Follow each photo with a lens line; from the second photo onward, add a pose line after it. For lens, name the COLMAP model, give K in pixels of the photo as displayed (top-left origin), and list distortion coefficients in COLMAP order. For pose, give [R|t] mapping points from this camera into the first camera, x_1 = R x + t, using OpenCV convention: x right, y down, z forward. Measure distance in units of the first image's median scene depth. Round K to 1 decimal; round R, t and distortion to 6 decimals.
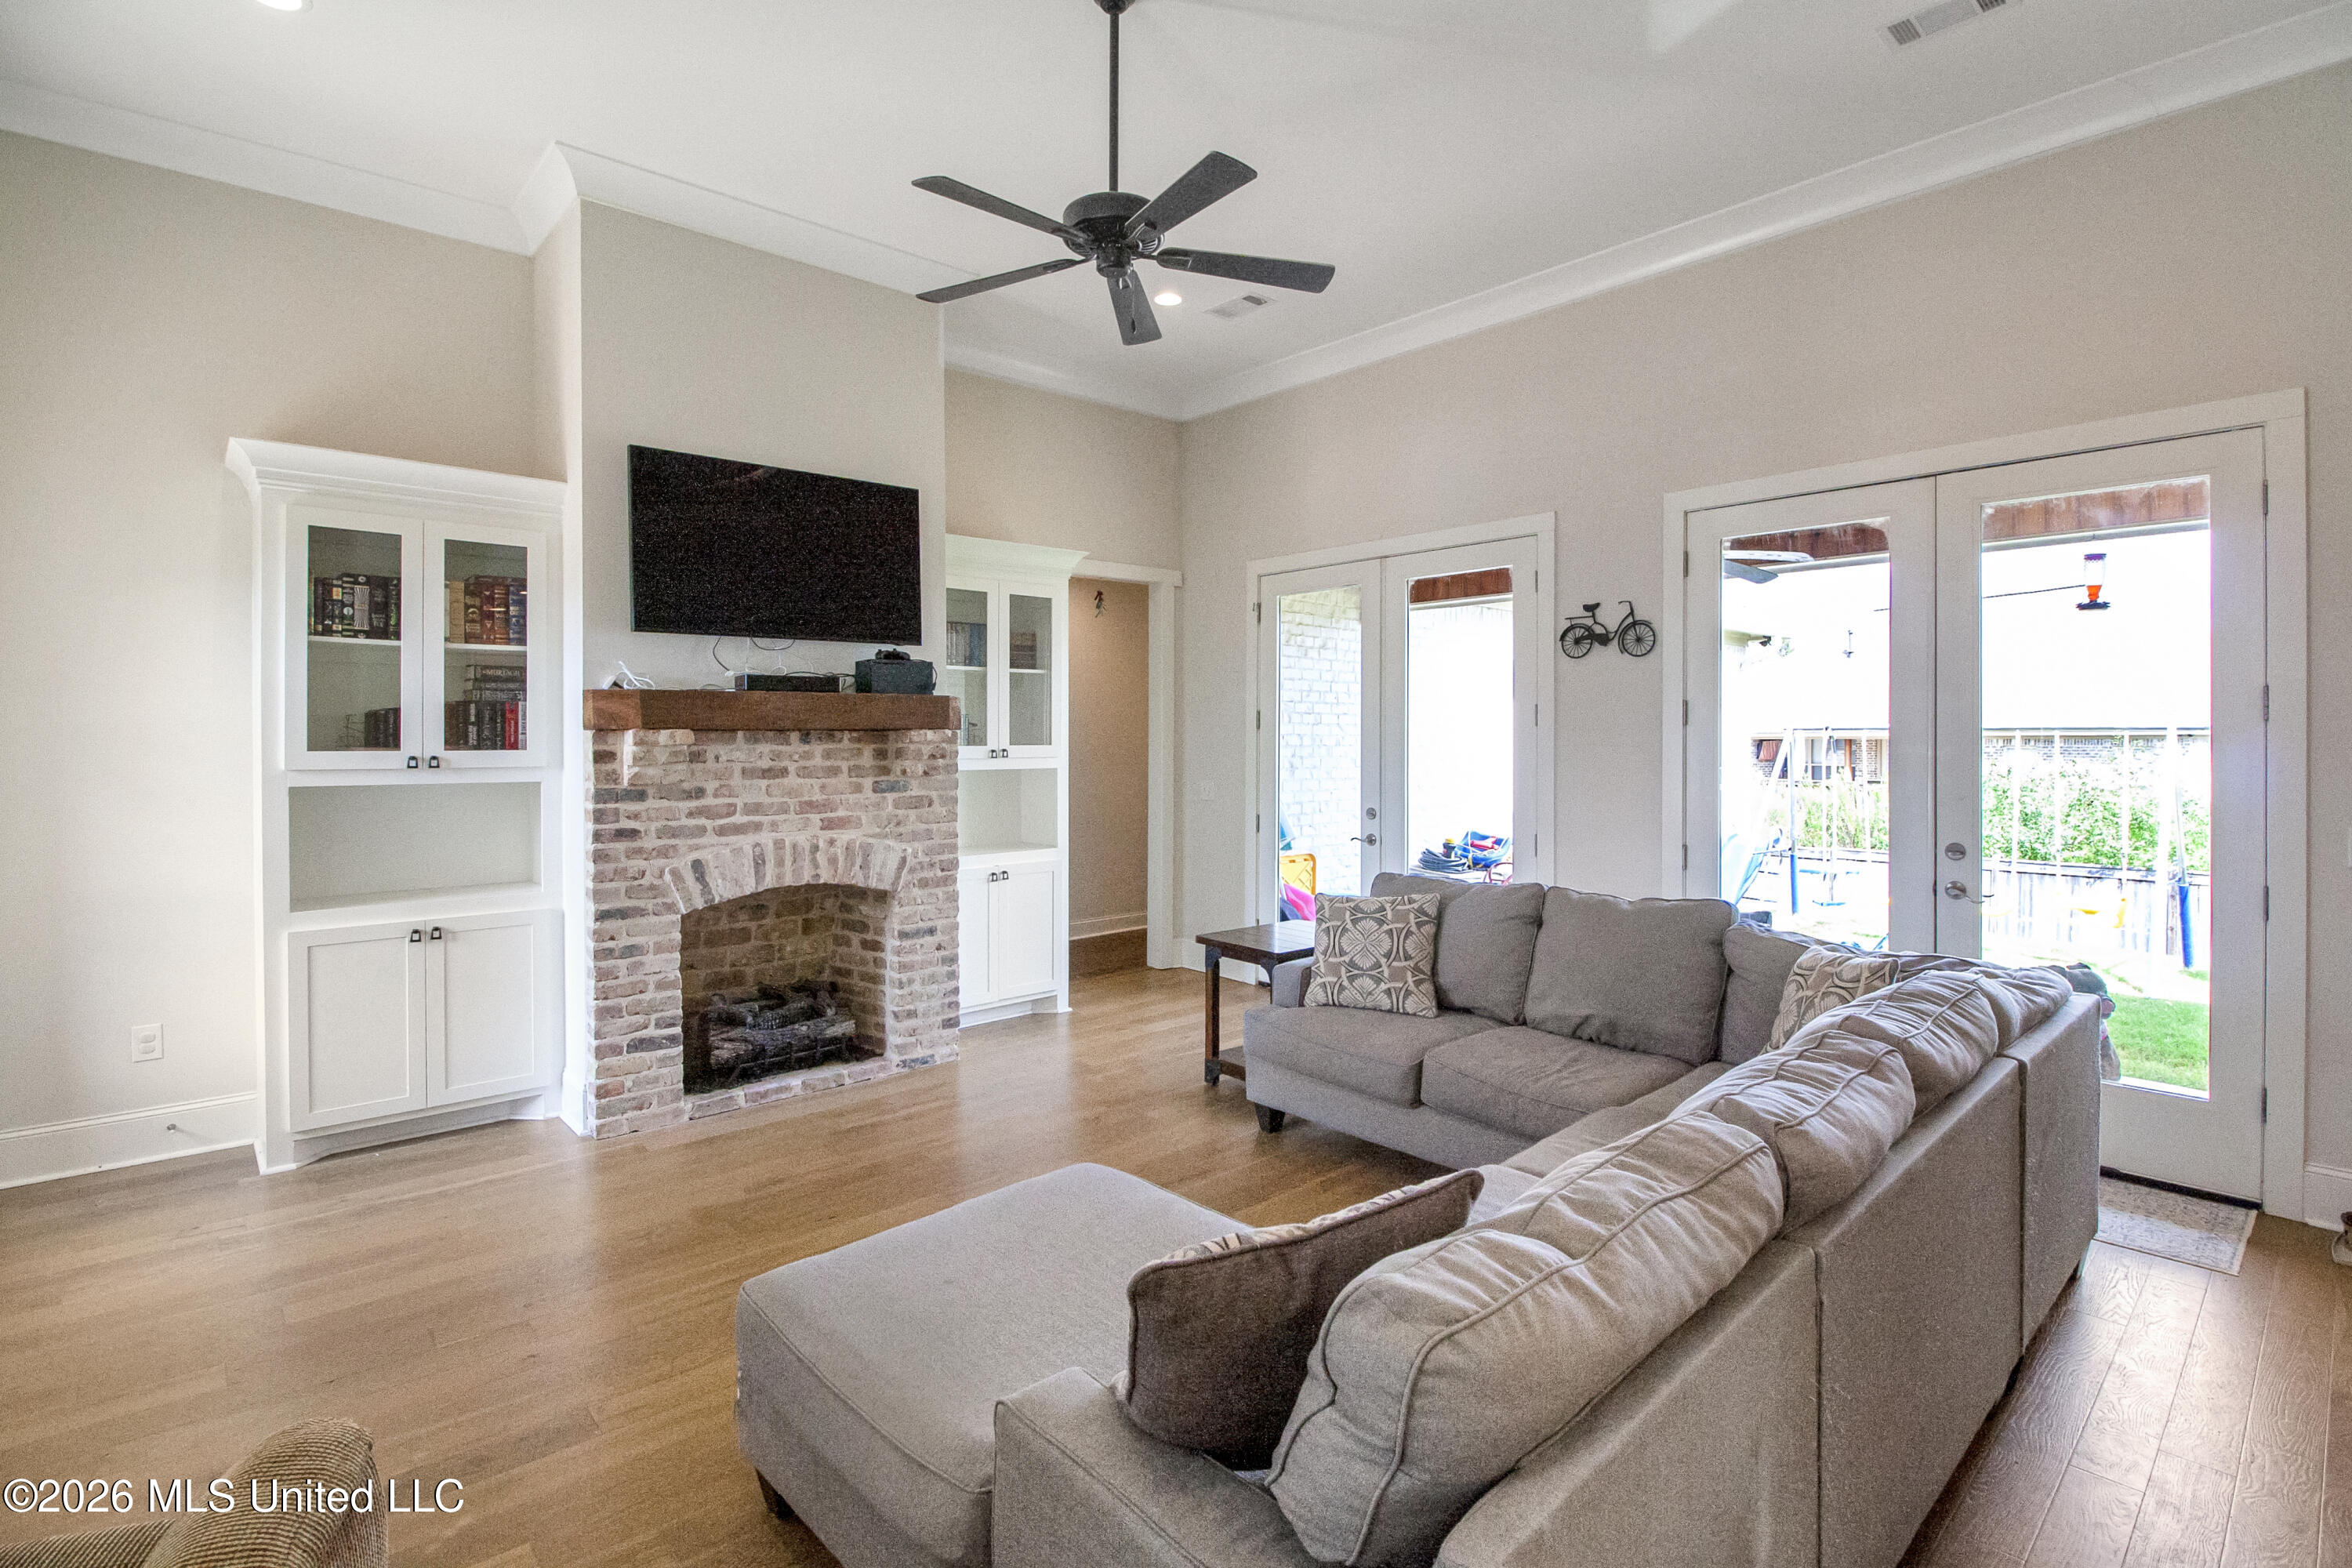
lens RADIAL K [[1097.1, 0, 1177.3], [0, 1097.1, 735.8], [0, 0, 1]] dist [-0.008784, -0.000296]
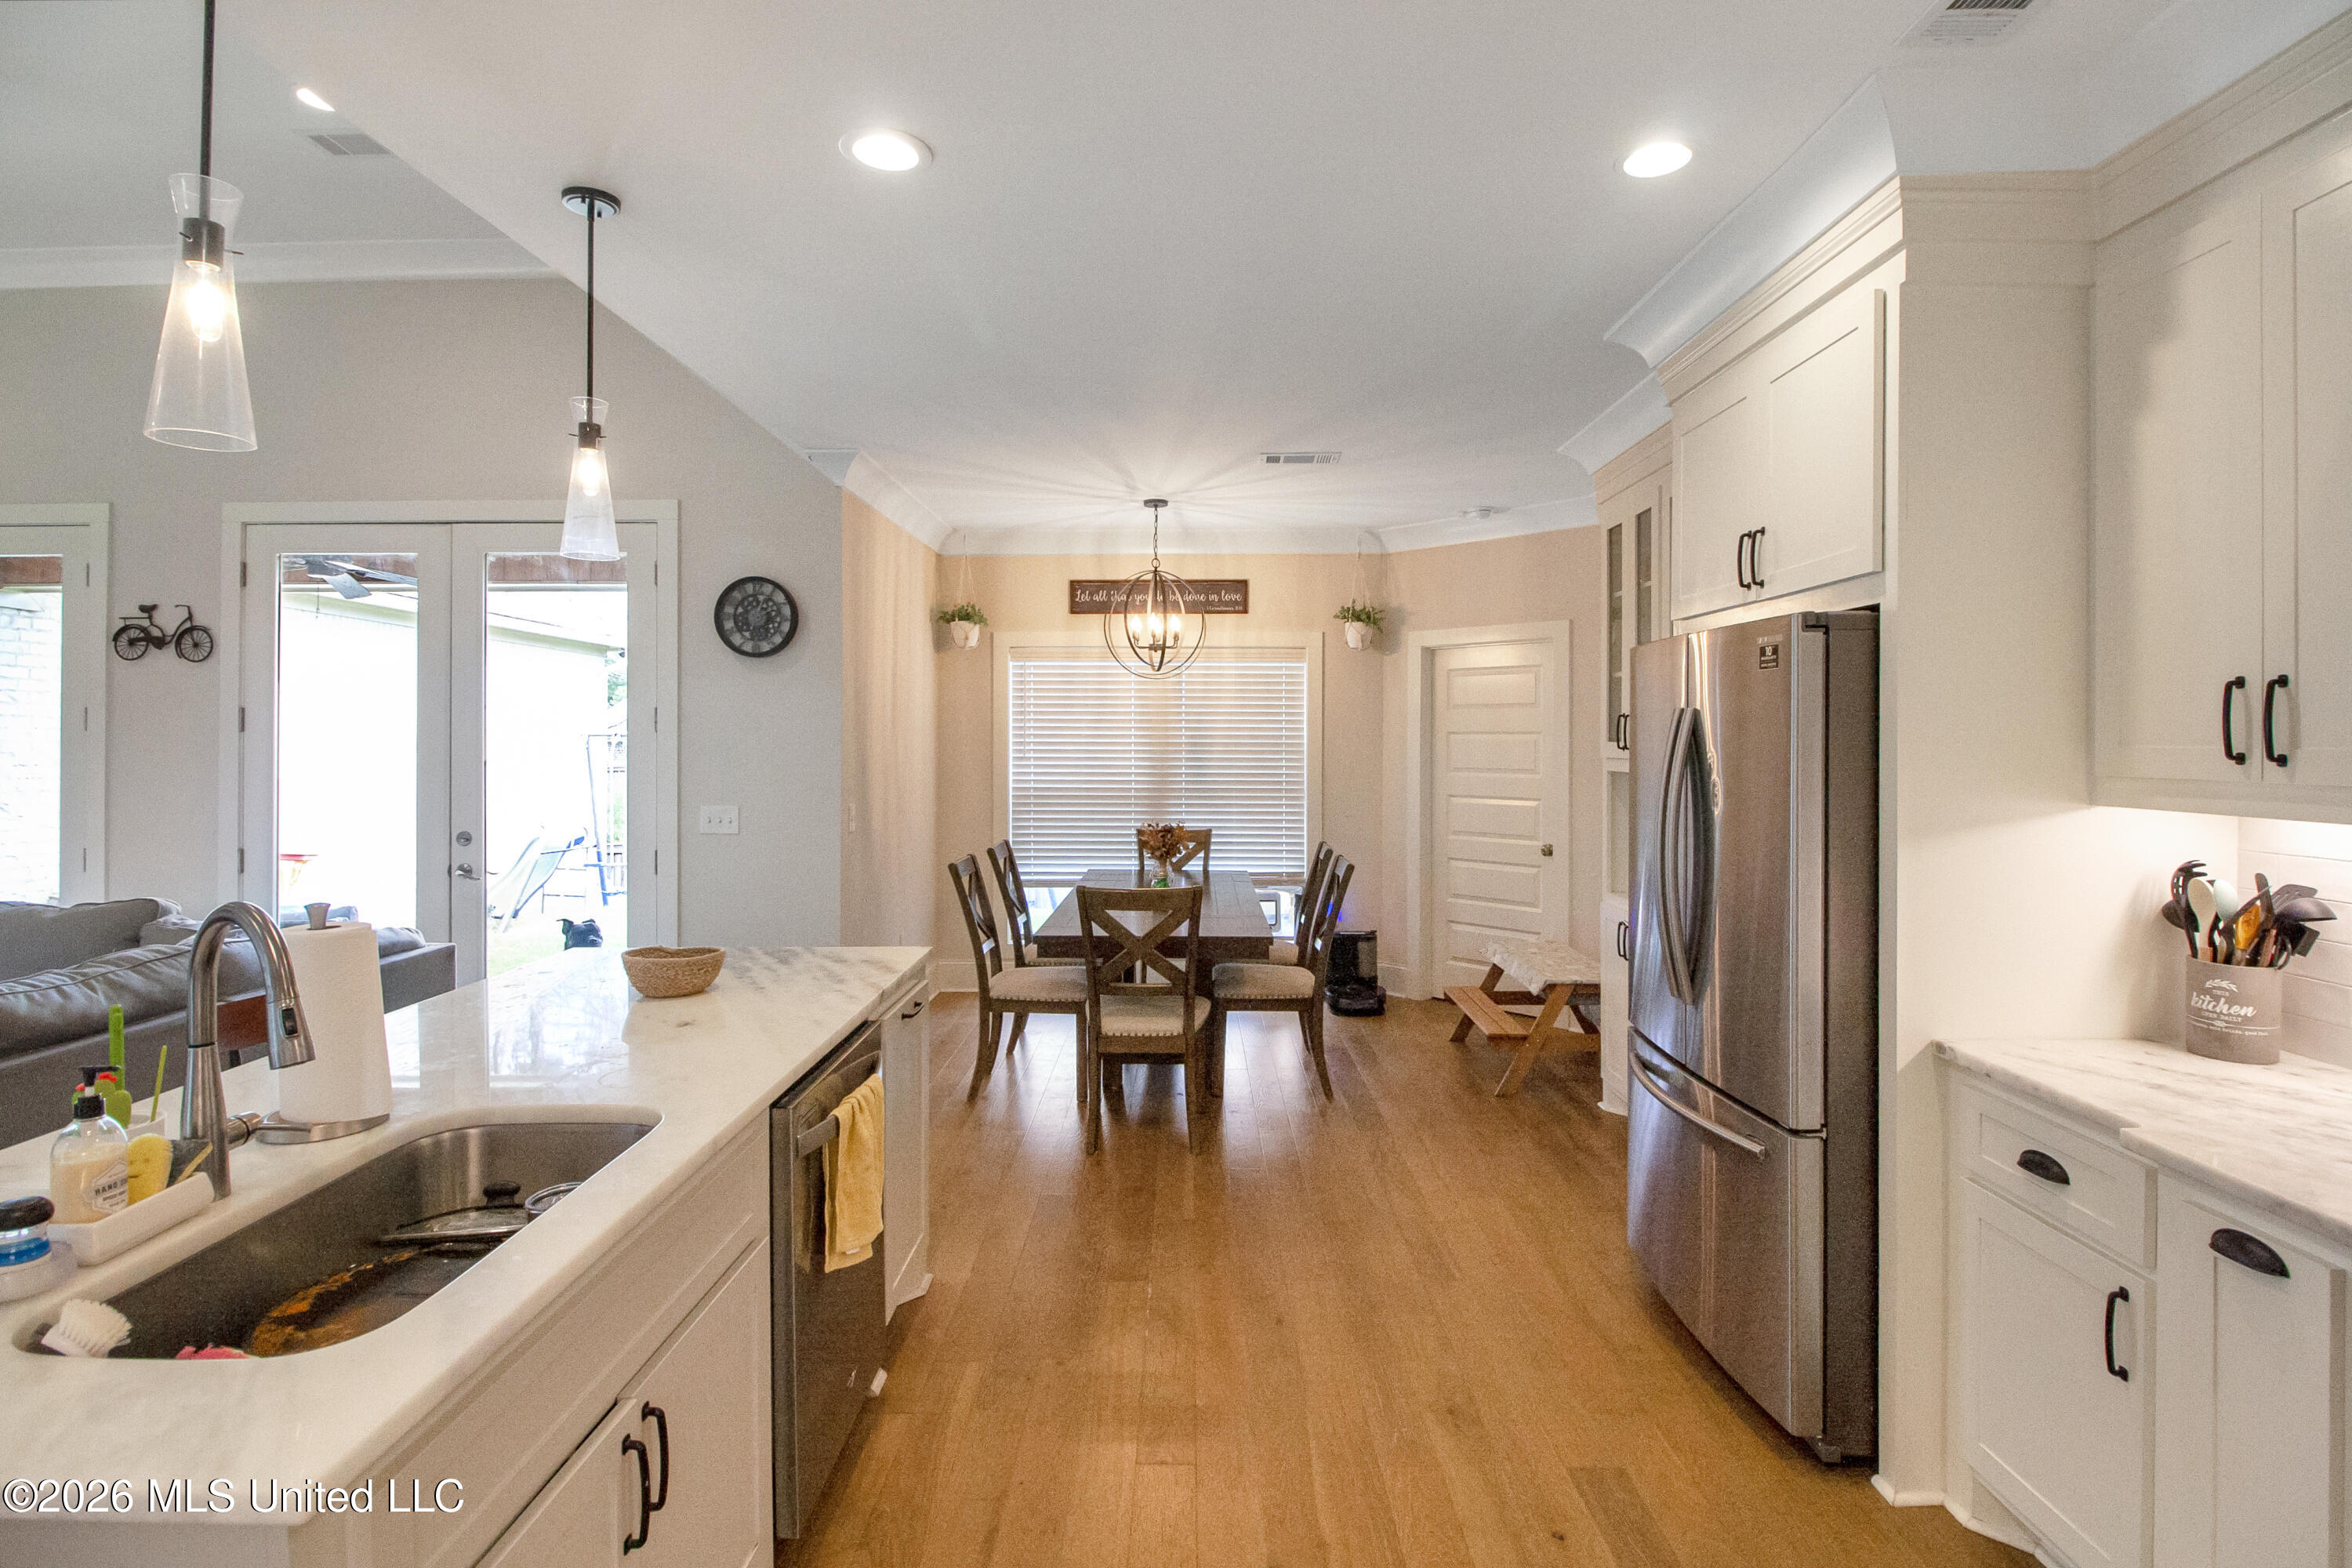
lens RADIAL K [[1097.1, 0, 1177.3], [0, 1097.1, 735.8], [0, 0, 1]] dist [-0.008784, -0.000296]
pose [[0.681571, 0.002981, 0.731746, 0.325104], [-0.001644, 0.999995, -0.002543, -0.004928], [-0.731751, 0.000530, 0.681572, -0.343952]]
